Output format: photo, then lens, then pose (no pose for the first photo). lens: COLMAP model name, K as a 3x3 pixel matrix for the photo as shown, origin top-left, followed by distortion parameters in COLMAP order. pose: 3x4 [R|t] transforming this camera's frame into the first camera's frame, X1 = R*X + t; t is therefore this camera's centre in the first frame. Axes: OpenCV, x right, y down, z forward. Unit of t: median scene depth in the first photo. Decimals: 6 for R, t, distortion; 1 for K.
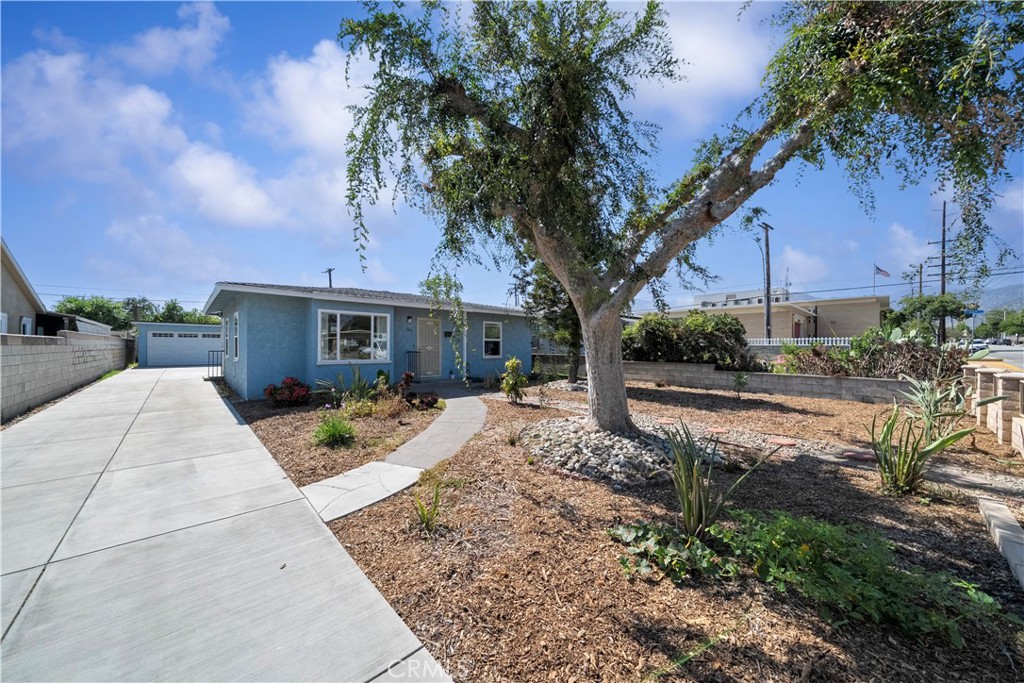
lens RADIAL K [[354.7, 0, 505.9], [0, 354.7, 344.0], [0, 0, 1]] dist [-0.000048, -0.000021]
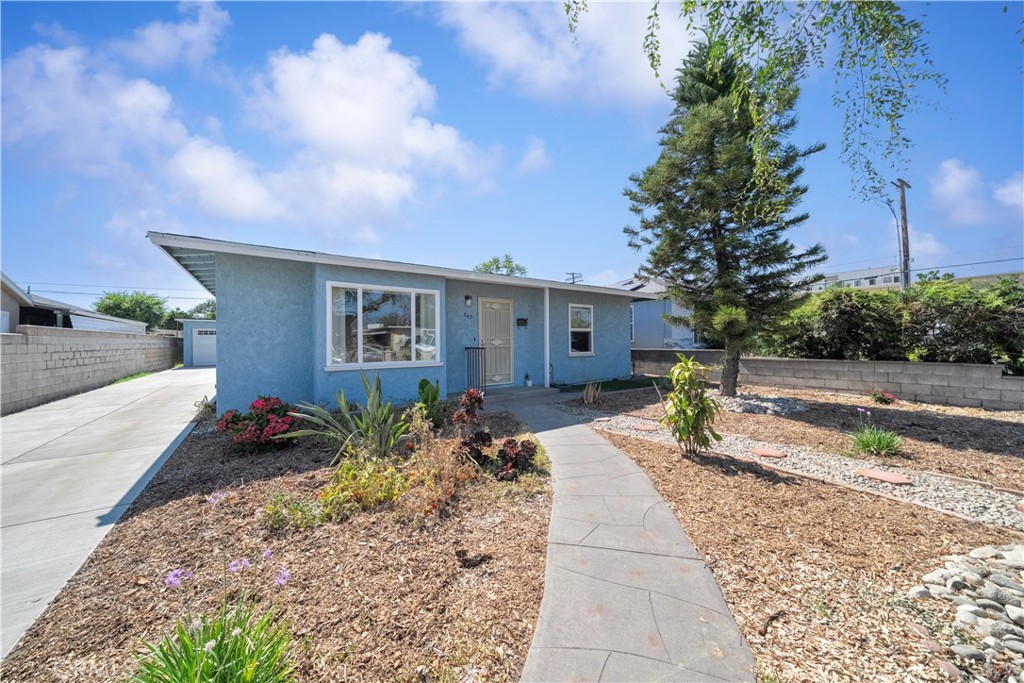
lens RADIAL K [[354.7, 0, 508.9], [0, 354.7, 339.5], [0, 0, 1]] dist [-0.000048, -0.000021]
pose [[0.990518, -0.014174, -0.136650, -0.102881], [0.014298, 0.999898, -0.000073, 0.006732], [0.136637, -0.001881, 0.990619, 0.339305]]
